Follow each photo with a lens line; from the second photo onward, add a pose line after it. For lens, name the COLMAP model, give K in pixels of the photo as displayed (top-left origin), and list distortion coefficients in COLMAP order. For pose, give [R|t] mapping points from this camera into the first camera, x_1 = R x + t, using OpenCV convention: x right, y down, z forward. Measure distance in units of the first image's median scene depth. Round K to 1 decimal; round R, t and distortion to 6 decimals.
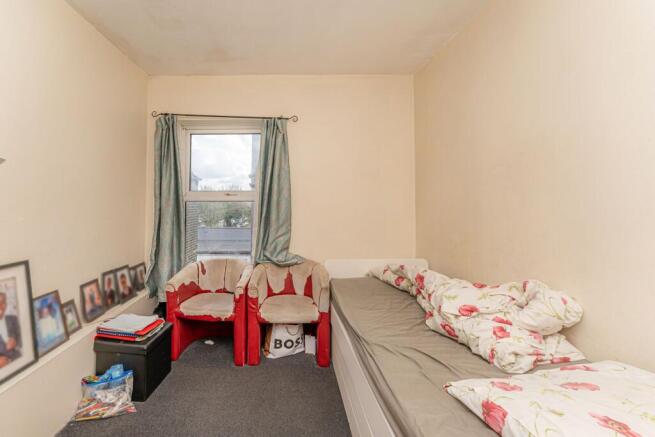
lens RADIAL K [[280.4, 0, 327.5], [0, 280.4, 192.2], [0, 0, 1]] dist [0.000565, 0.000228]
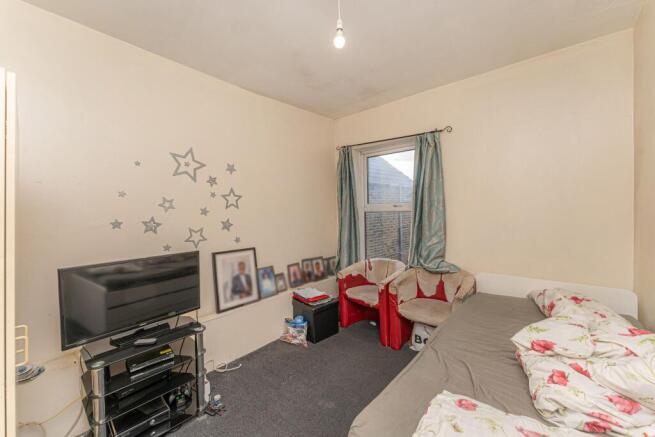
lens RADIAL K [[261.2, 0, 327.9], [0, 261.2, 216.0], [0, 0, 1]] dist [0.001406, 0.000084]
pose [[0.759082, 0.000768, -0.650995, 0.249273], [0.038781, 0.998170, 0.046398, -0.019379], [0.649839, -0.060466, 0.757663, -0.005402]]
